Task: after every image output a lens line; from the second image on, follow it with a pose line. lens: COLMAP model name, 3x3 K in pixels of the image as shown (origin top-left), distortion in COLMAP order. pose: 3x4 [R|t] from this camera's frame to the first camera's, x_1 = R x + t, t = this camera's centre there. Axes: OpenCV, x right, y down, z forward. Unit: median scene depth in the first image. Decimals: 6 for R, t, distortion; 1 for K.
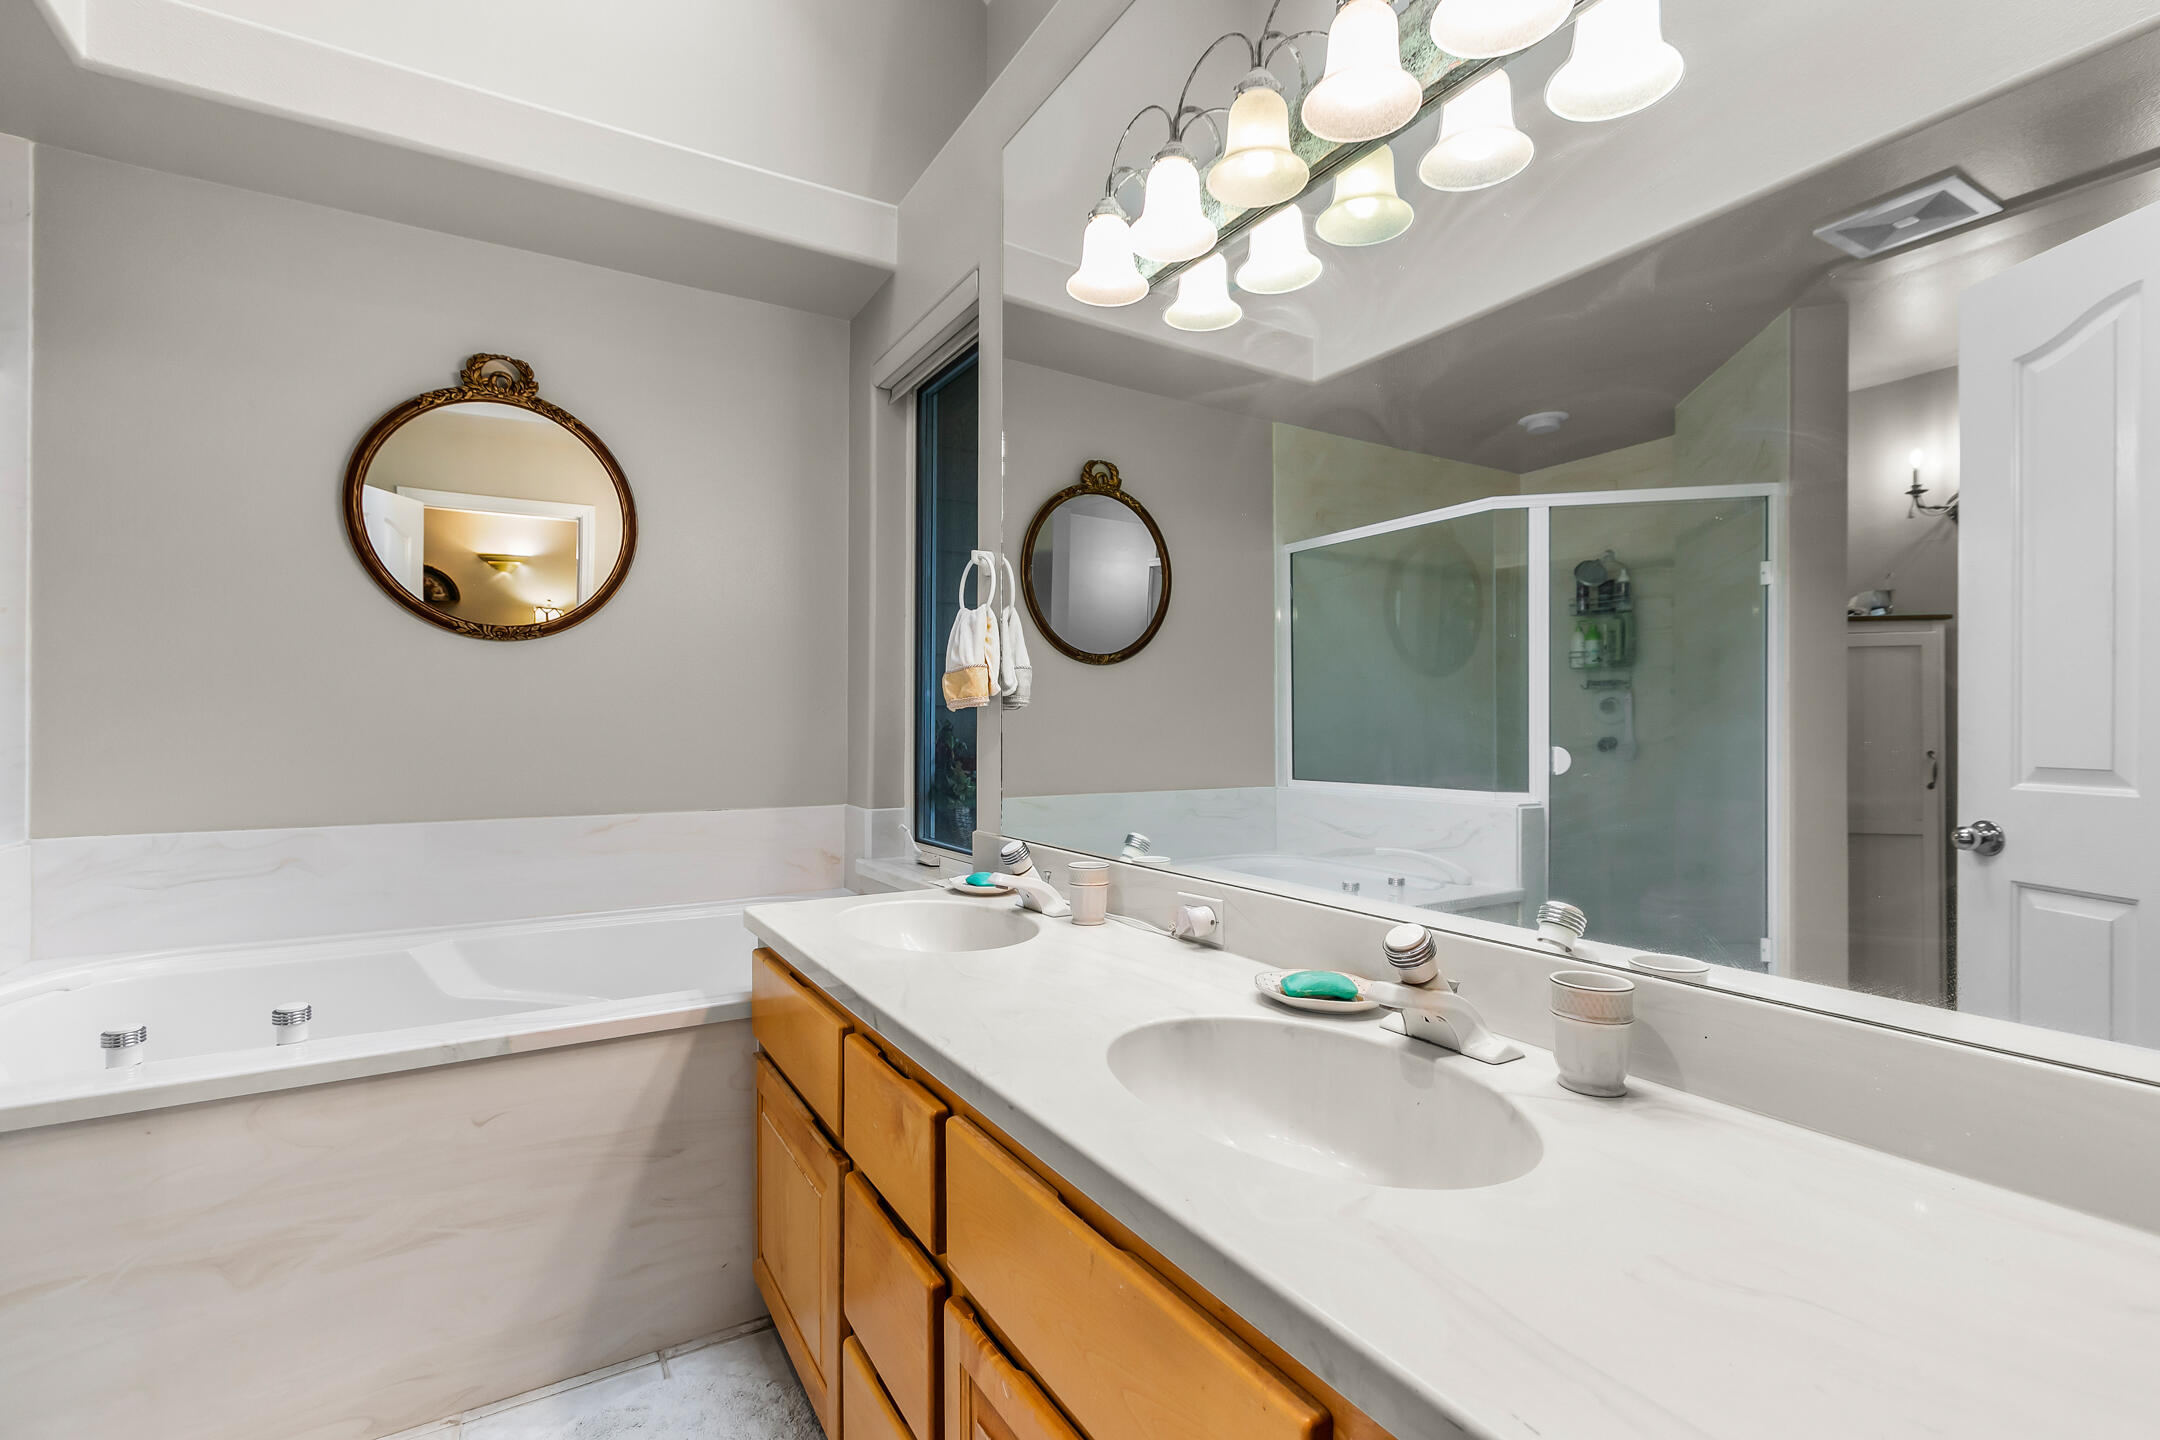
lens RADIAL K [[965.3, 0, 1063.5], [0, 965.3, 718.9], [0, 0, 1]] dist [0.001383, 0.000008]
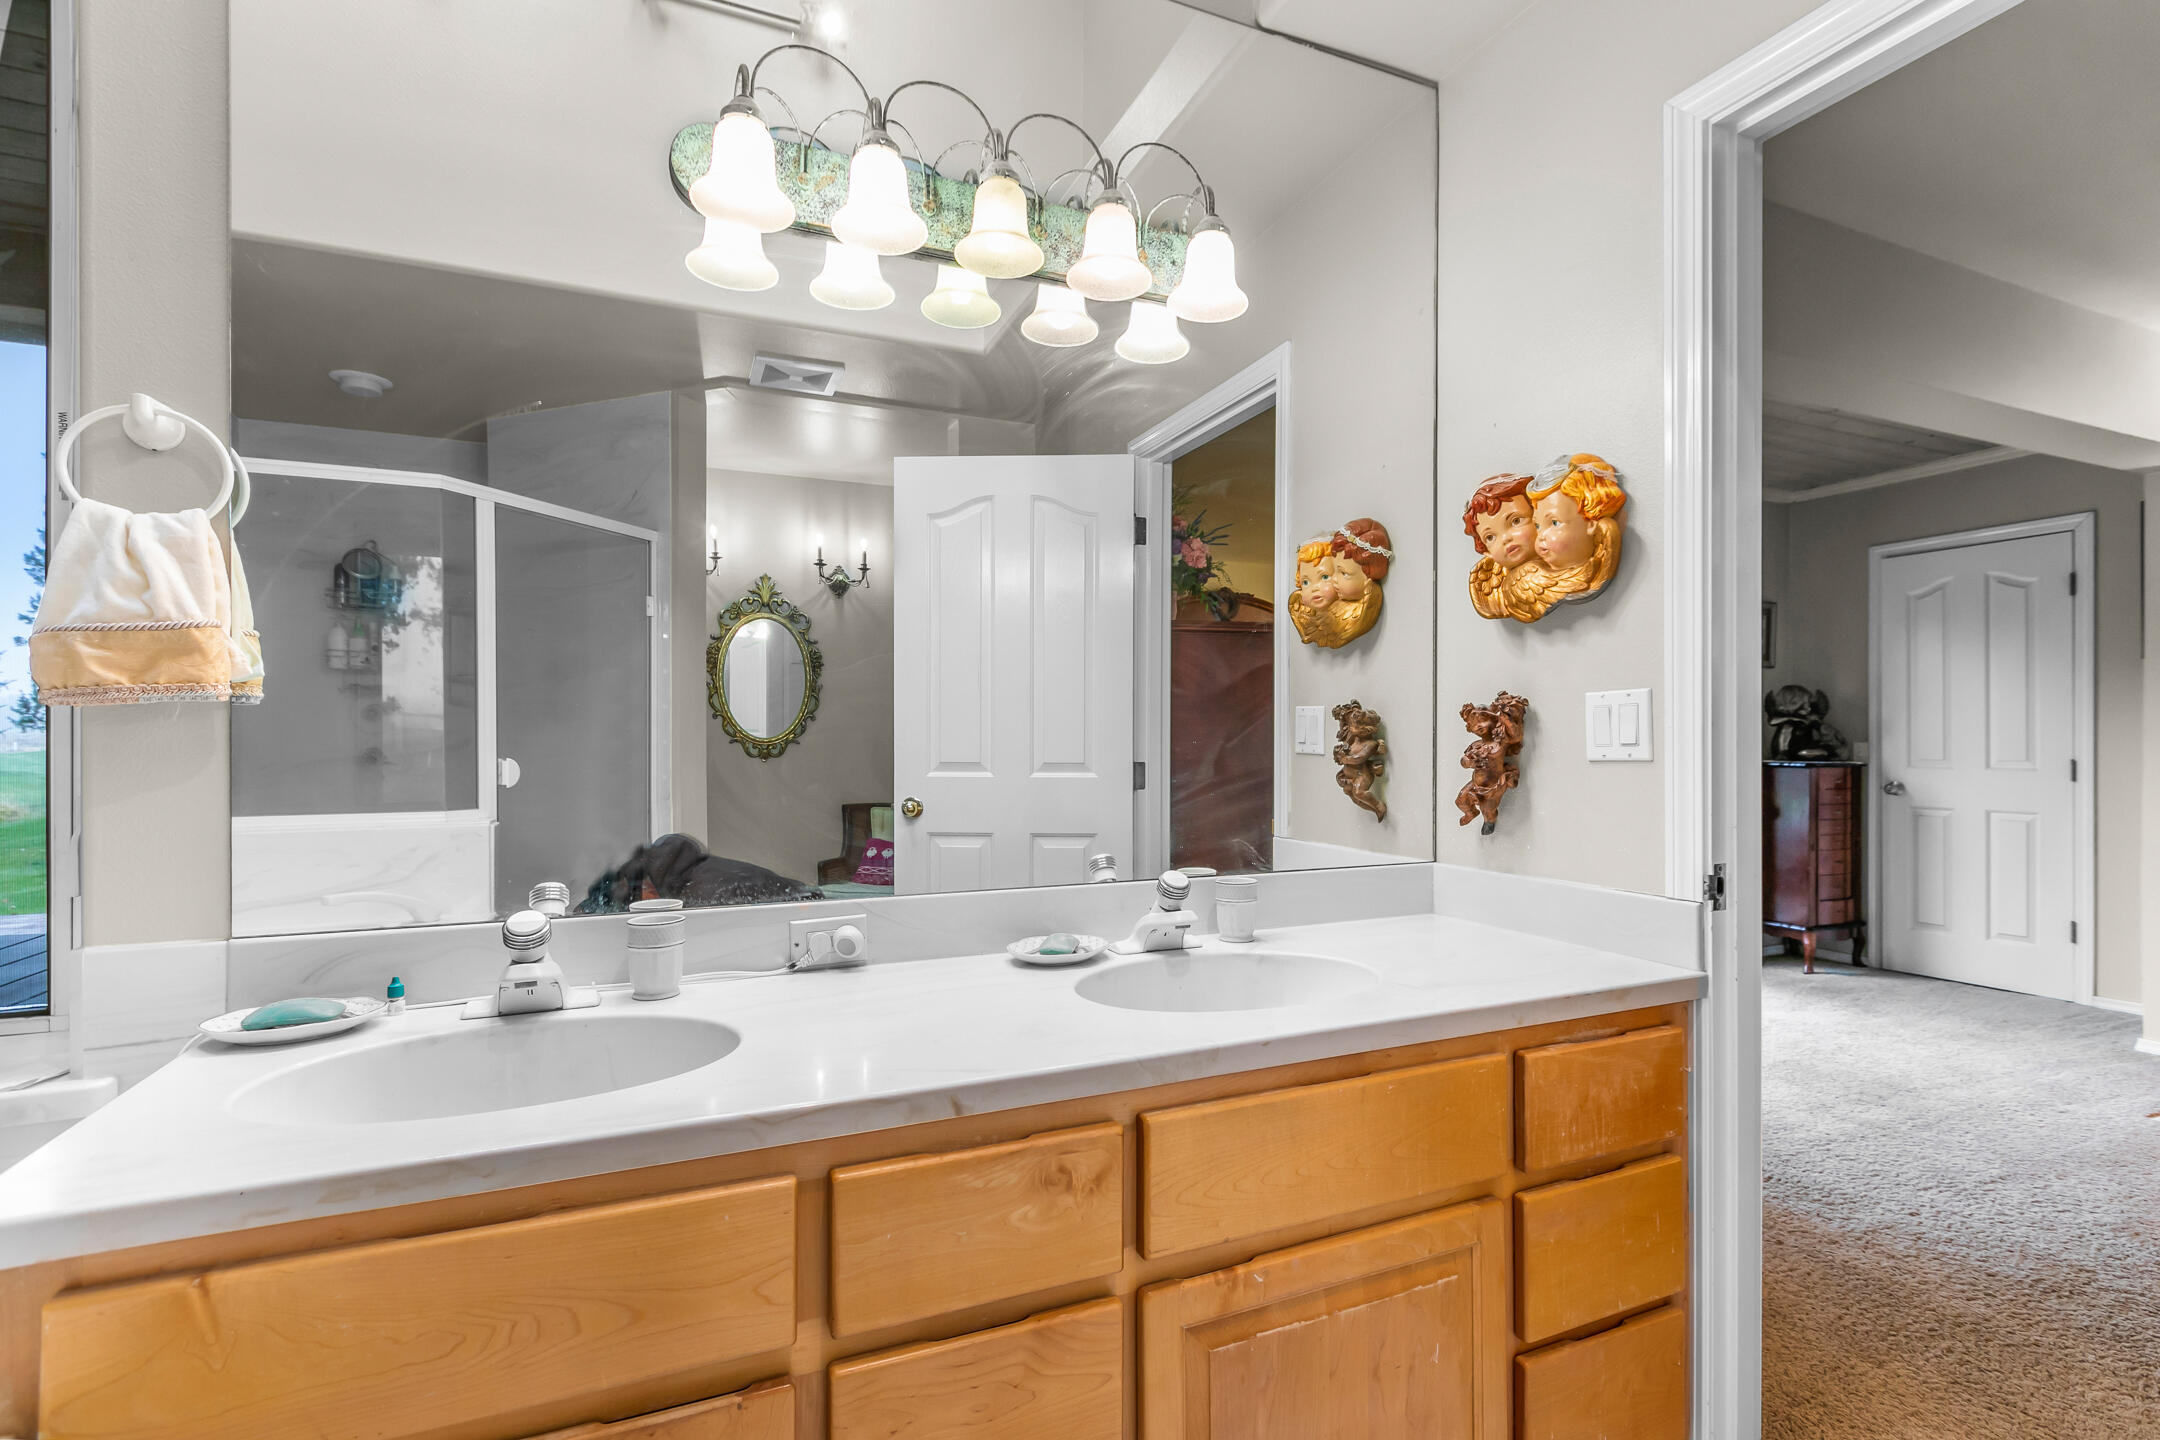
lens RADIAL K [[1018.4, 0, 1080.0], [0, 1018.4, 720.0], [0, 0, 1]] dist [0.001016, -0.000022]
pose [[0.116422, 0.017898, 0.993039, -0.425260], [-0.010128, 0.999807, -0.016832, 0.002496], [-0.993148, -0.008098, 0.116581, 0.331319]]
